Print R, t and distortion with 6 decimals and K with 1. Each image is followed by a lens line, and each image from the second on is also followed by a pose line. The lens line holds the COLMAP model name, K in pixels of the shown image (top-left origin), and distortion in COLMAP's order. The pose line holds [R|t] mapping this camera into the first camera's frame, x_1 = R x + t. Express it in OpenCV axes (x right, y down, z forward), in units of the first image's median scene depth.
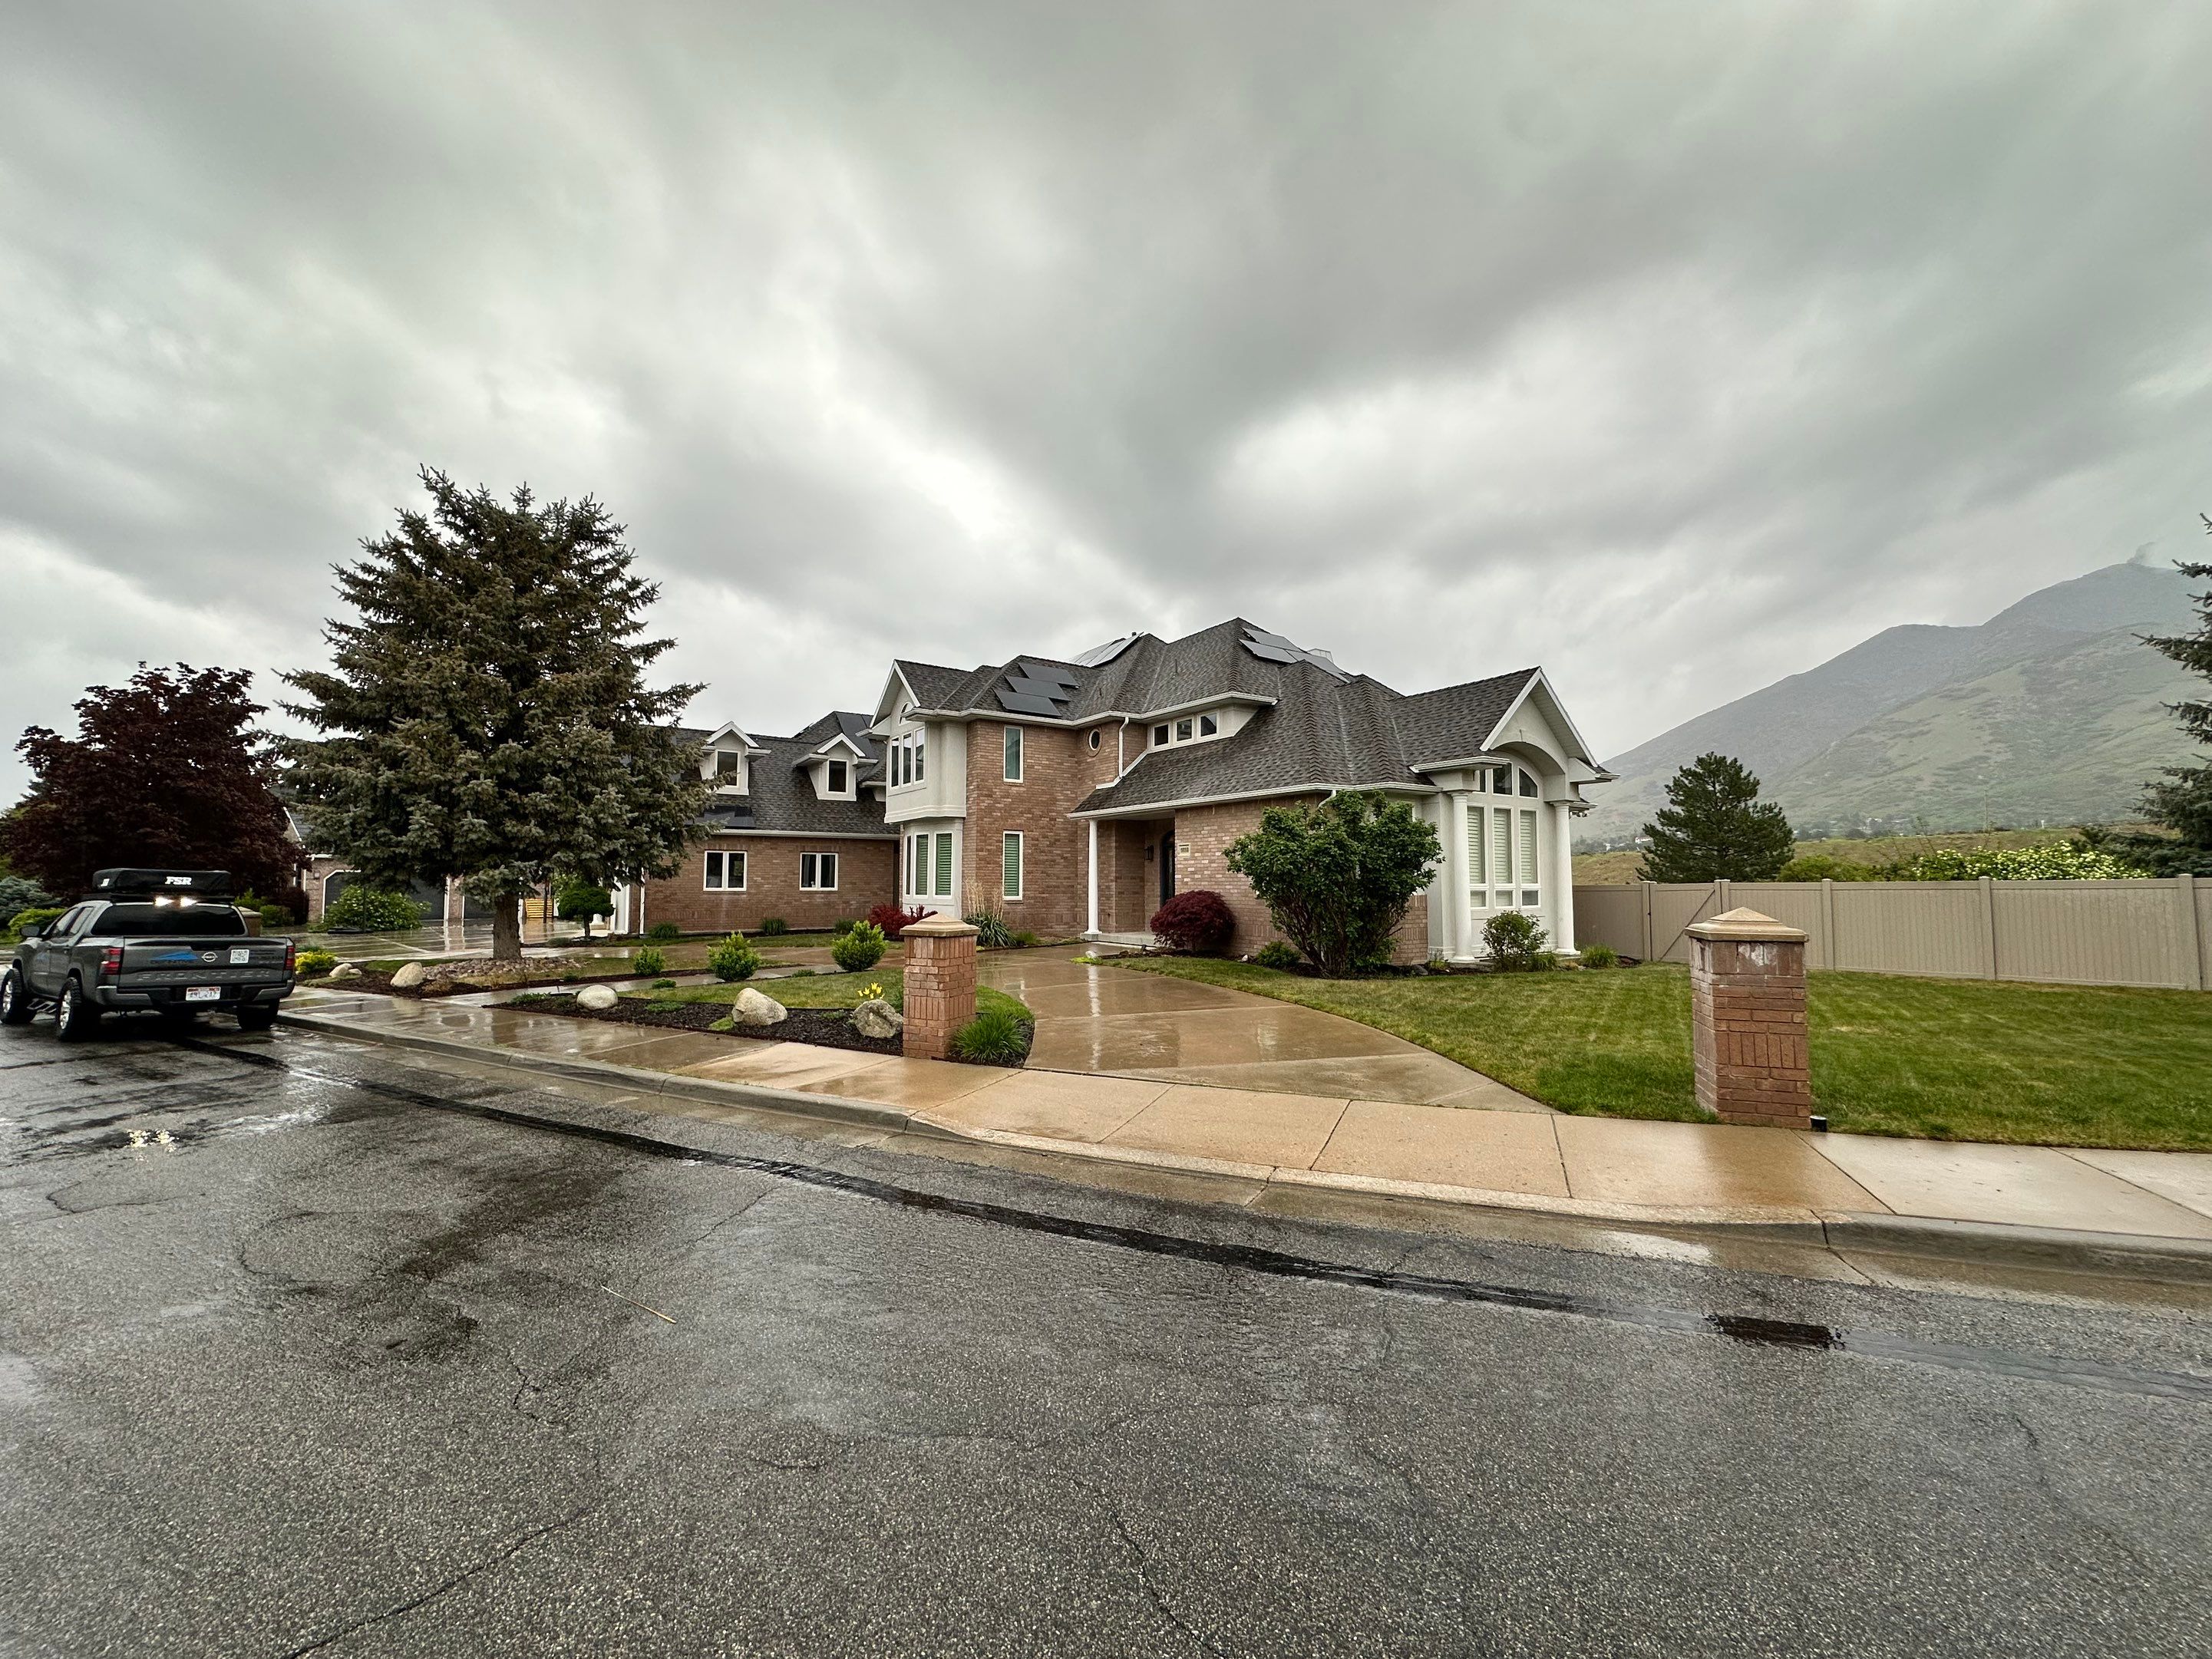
lens RADIAL K [[899.2, 0, 1106.0], [0, 899.2, 829.5], [0, 0, 1]] dist [-0.000863, -0.000083]
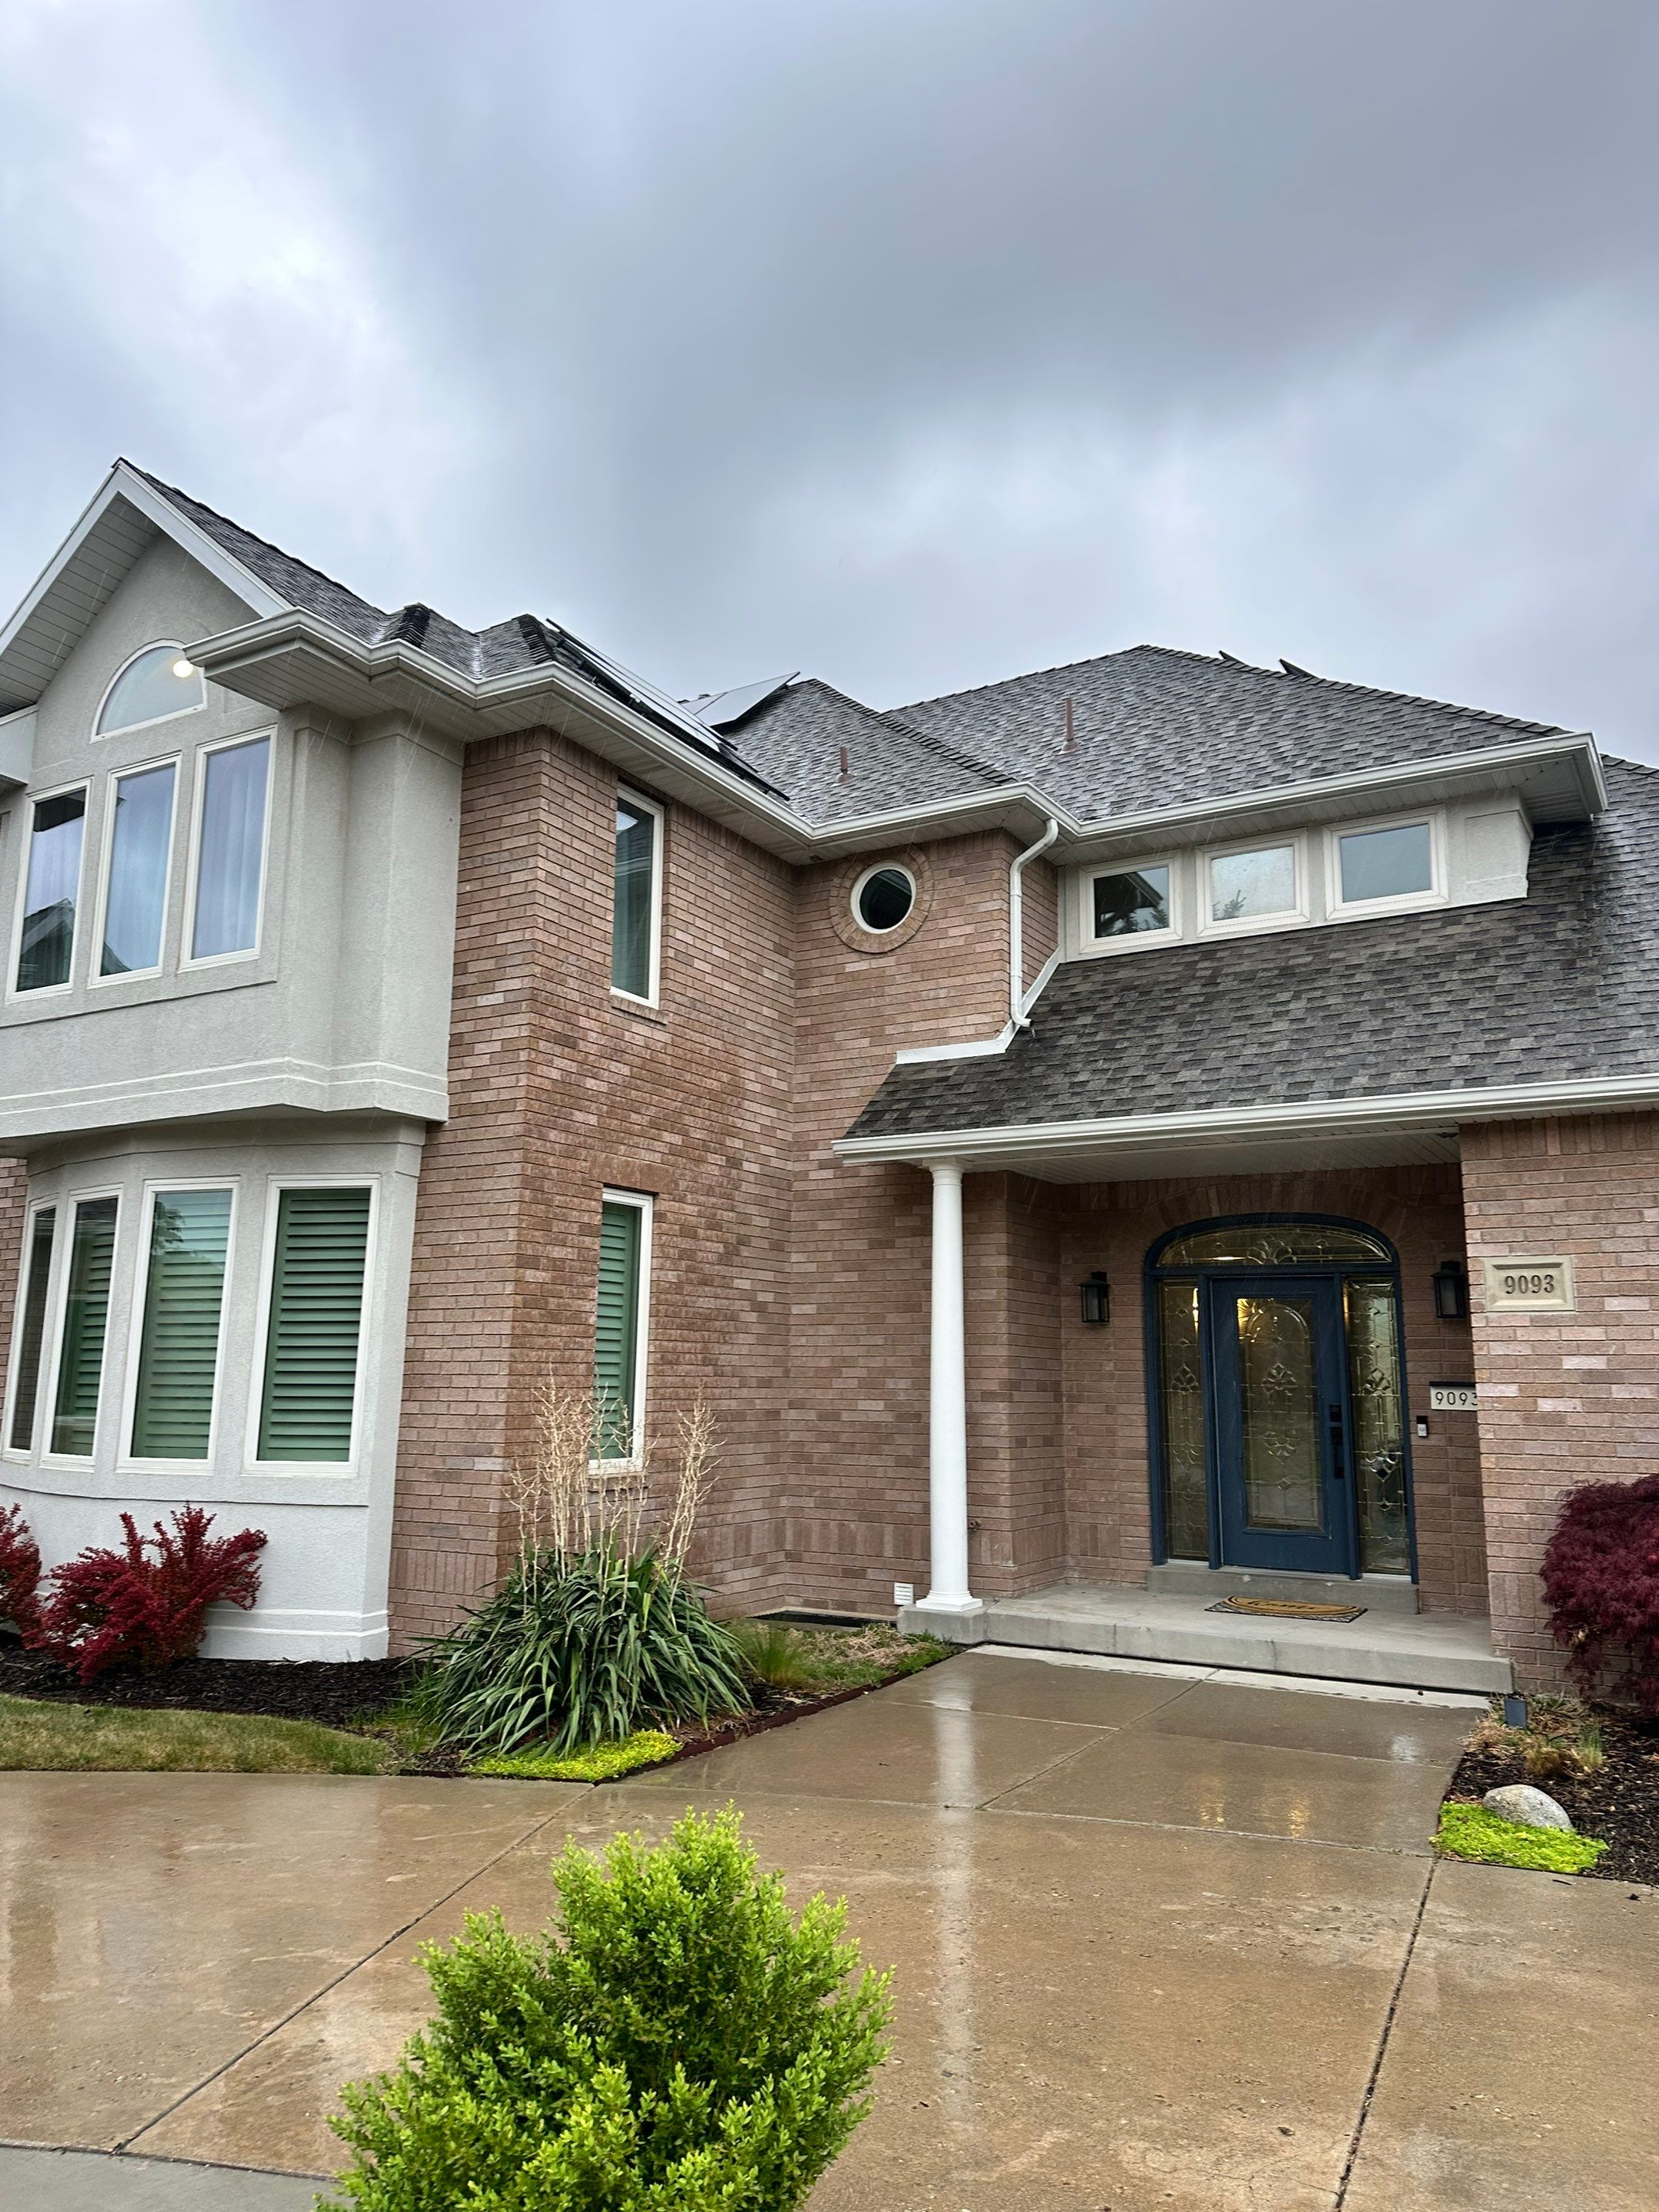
lens RADIAL K [[1568.0, 0, 854.1], [0, 1568.0, 1091.3], [0, 0, 1]] dist [0.194134, -0.385122]
pose [[0.898171, 0.088606, 0.430625, -0.239658], [-0.033980, 0.990541, -0.132941, 0.030044], [-0.438332, 0.104771, 0.892686, 0.574465]]
